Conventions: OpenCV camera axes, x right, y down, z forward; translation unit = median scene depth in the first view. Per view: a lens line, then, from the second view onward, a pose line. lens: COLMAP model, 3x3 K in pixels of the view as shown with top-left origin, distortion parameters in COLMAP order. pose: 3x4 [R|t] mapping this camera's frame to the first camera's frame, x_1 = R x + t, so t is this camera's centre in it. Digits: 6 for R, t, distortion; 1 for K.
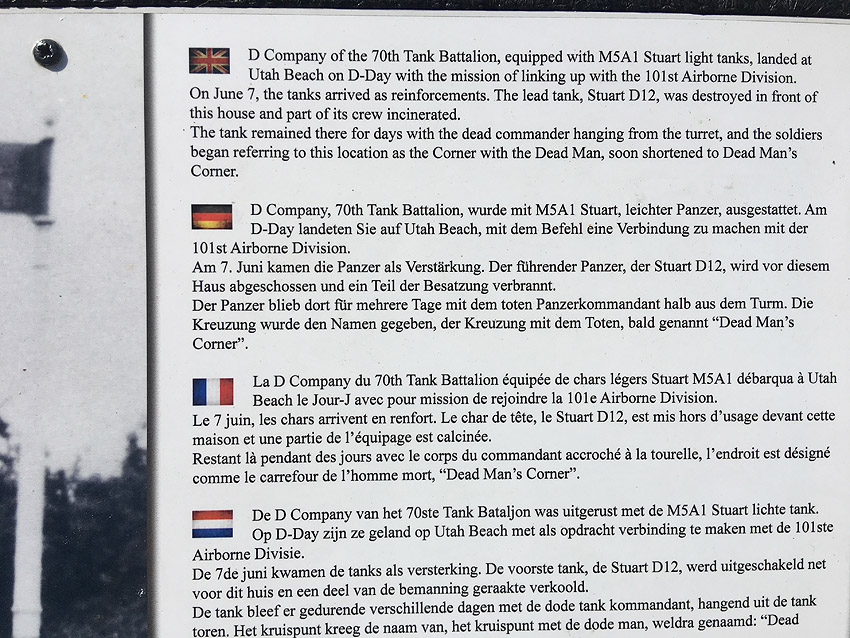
lens RADIAL K [[714.8, 0, 423.1], [0, 714.8, 318.0], [0, 0, 1]] dist [0.053451, -0.093896]
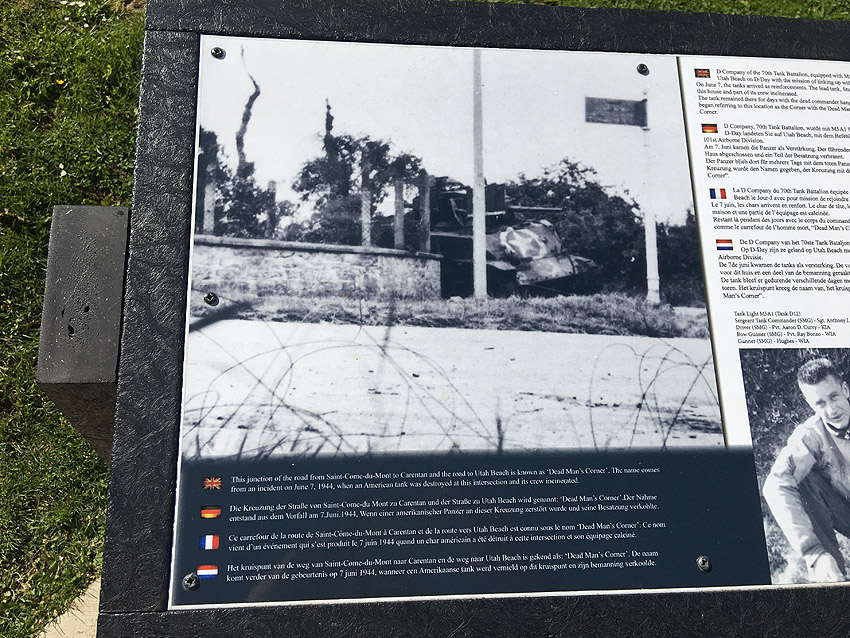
lens RADIAL K [[714.8, 0, 418.2], [0, 714.8, 317.9], [0, 0, 1]] dist [0.053451, -0.093896]
pose [[0.998282, -0.006304, 0.058249, -1.444397], [0.020844, 0.967367, -0.252522, 1.099831], [-0.054756, 0.253302, 0.965836, -1.187761]]
